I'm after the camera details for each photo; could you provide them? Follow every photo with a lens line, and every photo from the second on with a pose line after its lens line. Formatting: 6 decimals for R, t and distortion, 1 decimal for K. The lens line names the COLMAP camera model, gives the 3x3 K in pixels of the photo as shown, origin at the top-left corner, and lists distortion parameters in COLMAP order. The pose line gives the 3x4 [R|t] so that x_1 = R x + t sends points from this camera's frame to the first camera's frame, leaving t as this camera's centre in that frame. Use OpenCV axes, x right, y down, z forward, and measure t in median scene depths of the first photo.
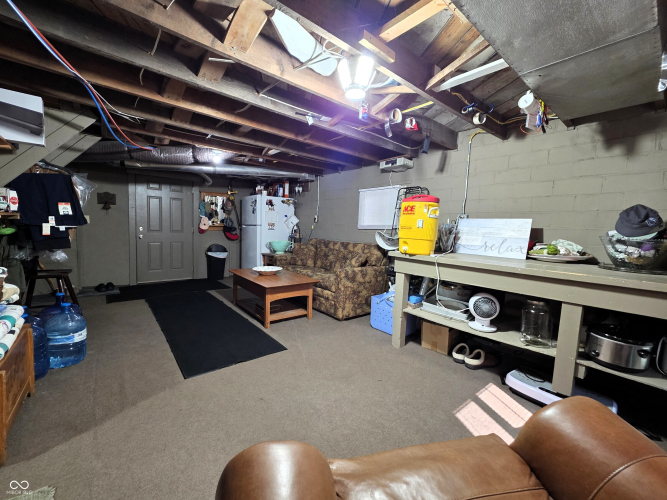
lens RADIAL K [[273.6, 0, 333.3], [0, 273.6, 252.2], [0, 0, 1]] dist [0.004632, -0.001475]
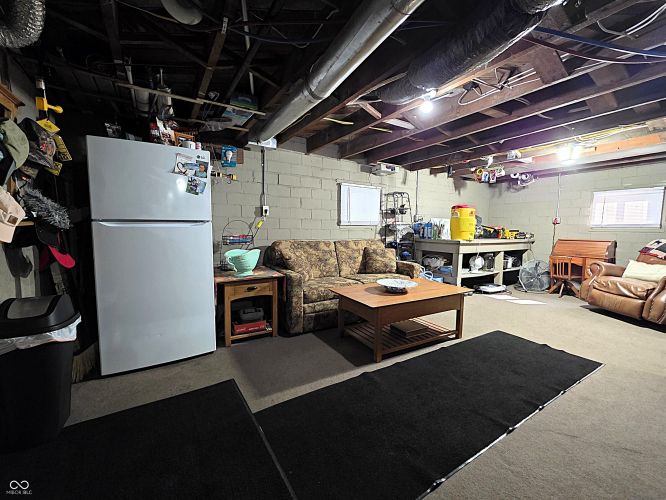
lens RADIAL K [[273.2, 0, 331.5], [0, 273.2, 247.9], [0, 0, 1]] dist [0.004632, -0.001475]
pose [[0.139561, -0.105838, 0.984541, -1.053544], [0.086337, 0.991786, 0.094378, -0.125352], [-0.986442, 0.071831, 0.147553, 1.145486]]
